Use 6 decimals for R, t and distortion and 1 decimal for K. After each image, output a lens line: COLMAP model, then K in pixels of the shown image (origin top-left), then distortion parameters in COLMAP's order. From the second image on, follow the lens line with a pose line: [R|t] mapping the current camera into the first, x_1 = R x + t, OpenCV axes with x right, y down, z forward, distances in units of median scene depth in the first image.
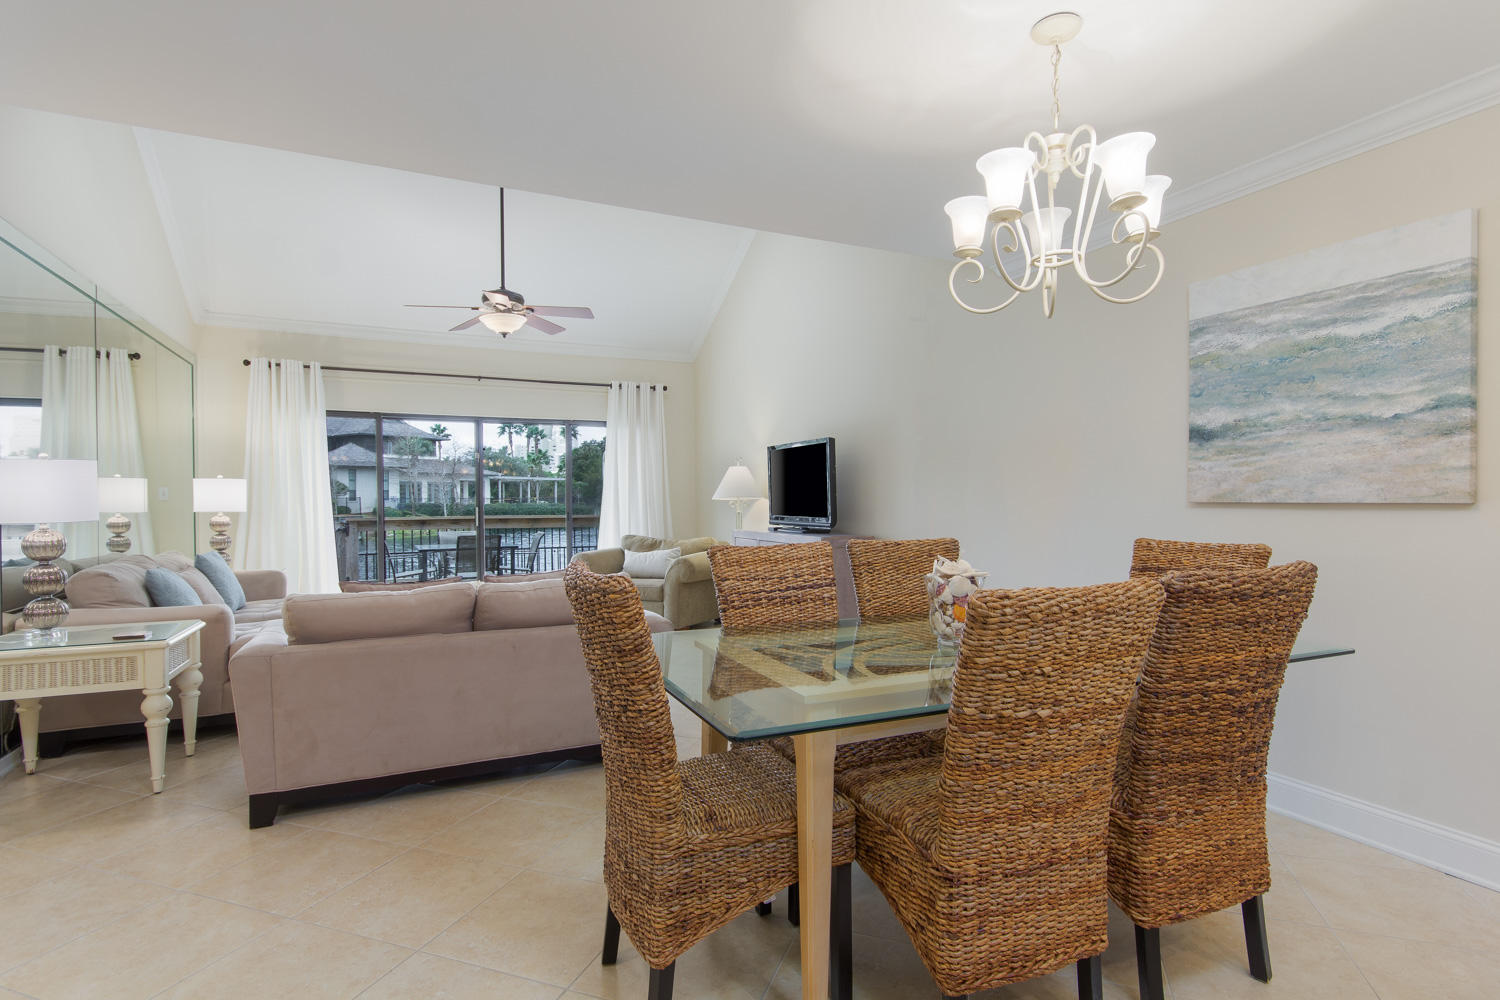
lens RADIAL K [[753.7, 0, 750.4], [0, 753.7, 501.8], [0, 0, 1]] dist [-0.001705, 0.000205]
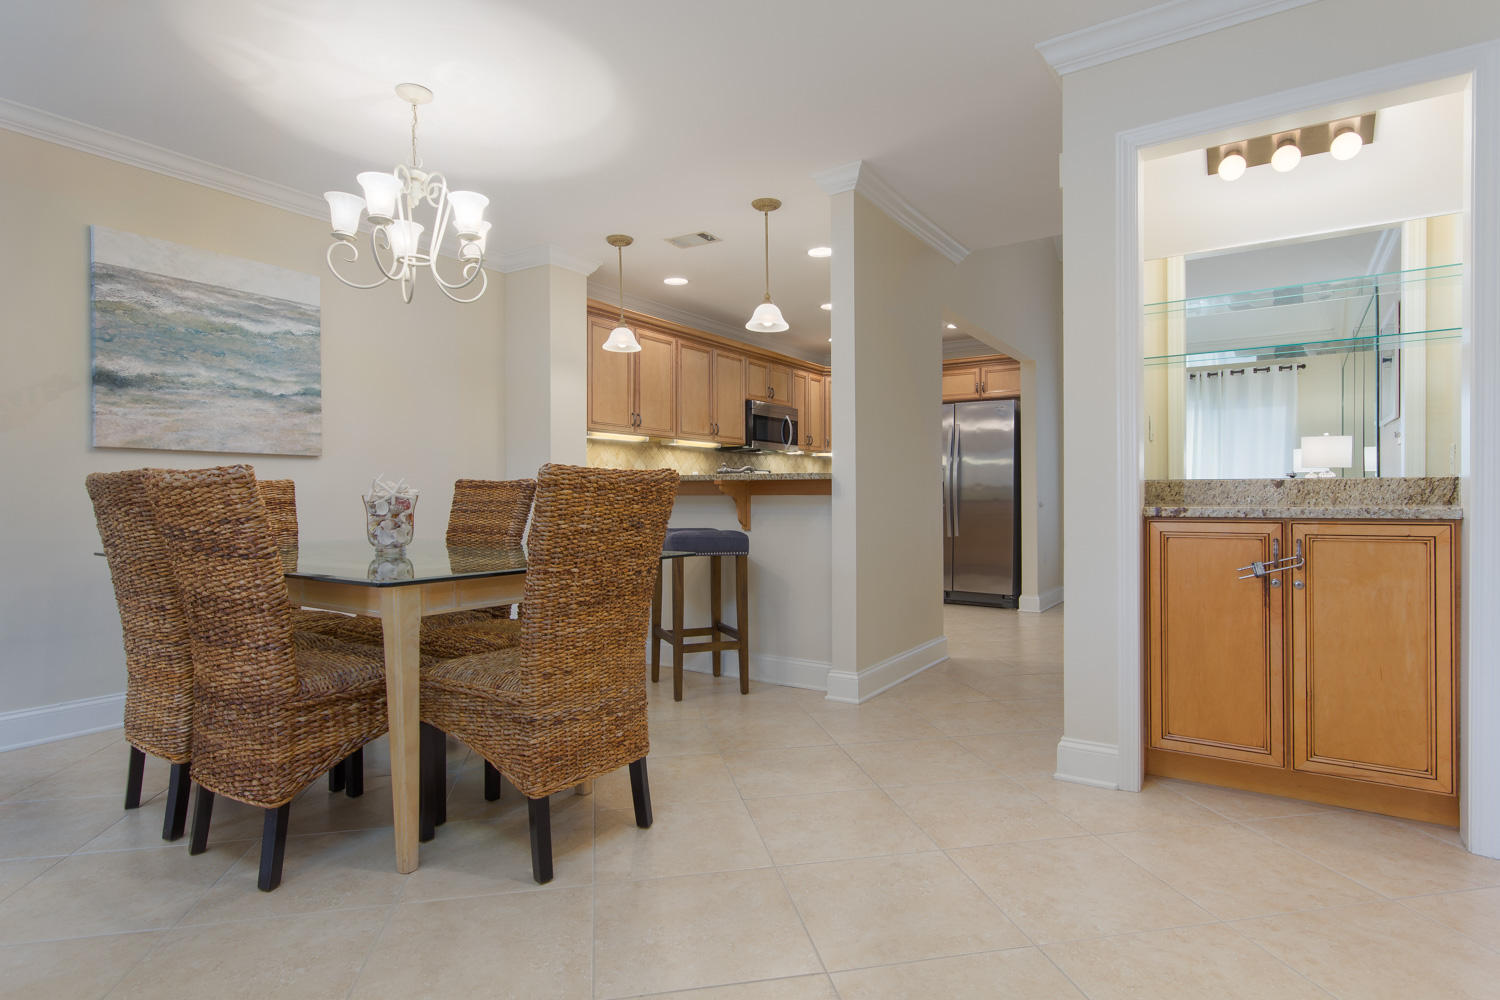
lens RADIAL K [[753.7, 0, 742.1], [0, 753.7, 502.9], [0, 0, 1]] dist [-0.001705, 0.000205]
pose [[-0.507564, 0.000103, 0.861614, -0.746909], [0.010433, 0.999927, 0.006026, 0.083515], [-0.861551, 0.012048, -0.507529, 0.834593]]
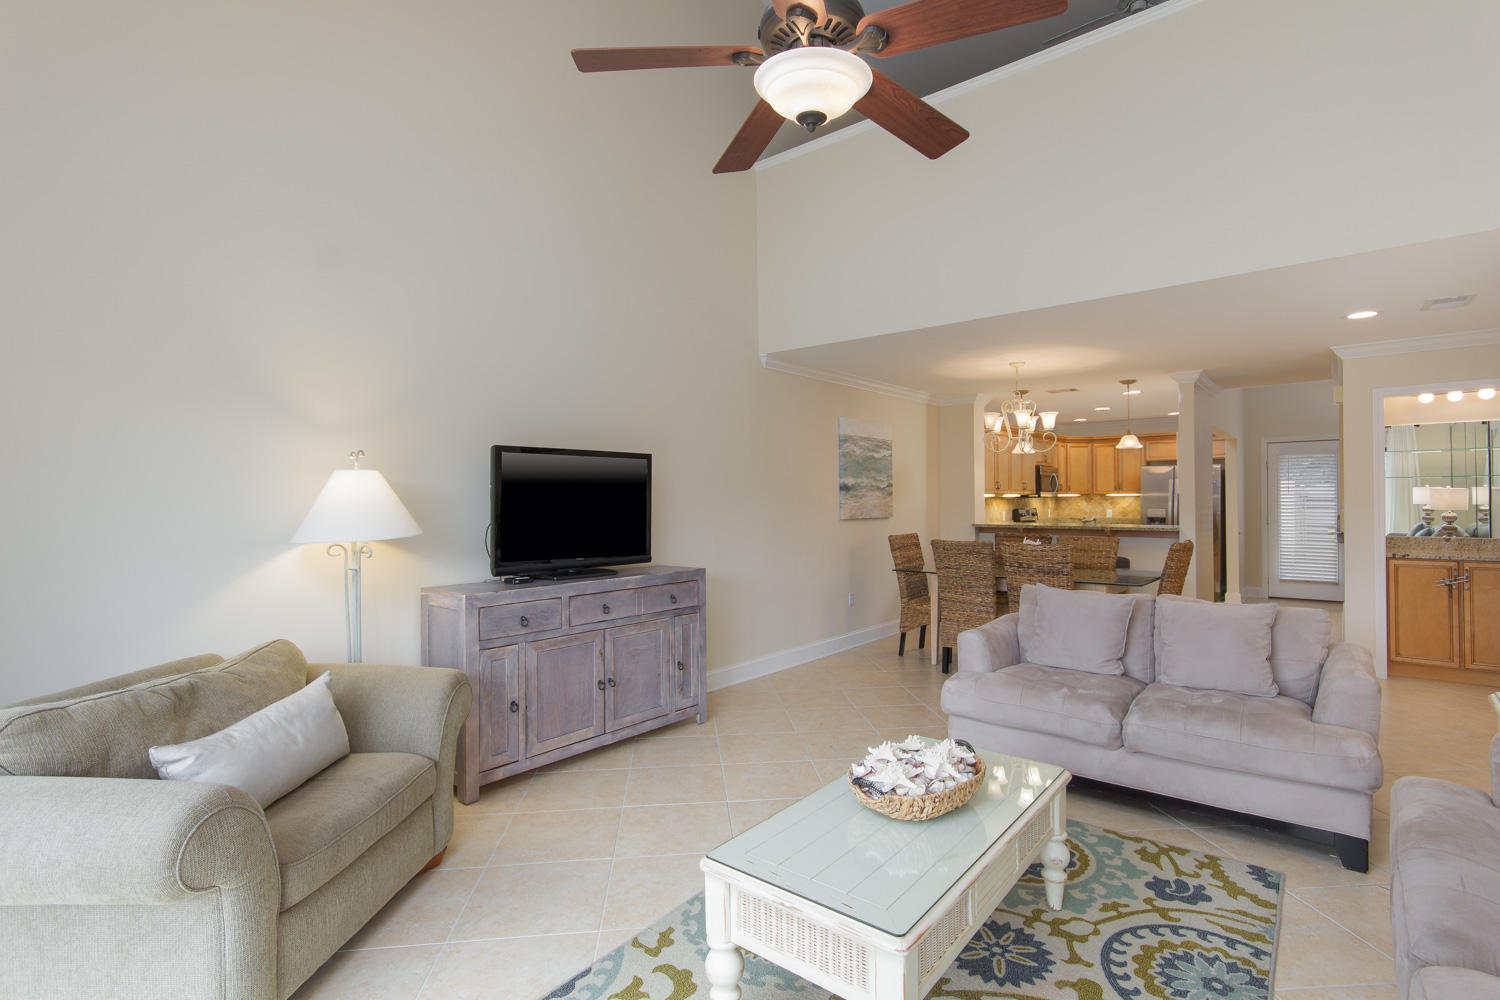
lens RADIAL K [[678.5, 0, 752.8], [0, 678.5, 502.6], [0, 0, 1]] dist [-0.001157, -0.000283]
pose [[-0.408442, 0.007673, 0.912752, -1.158696], [0.013883, 0.999901, -0.002193, -0.049034], [-0.912679, 0.011776, -0.408508, 2.183625]]
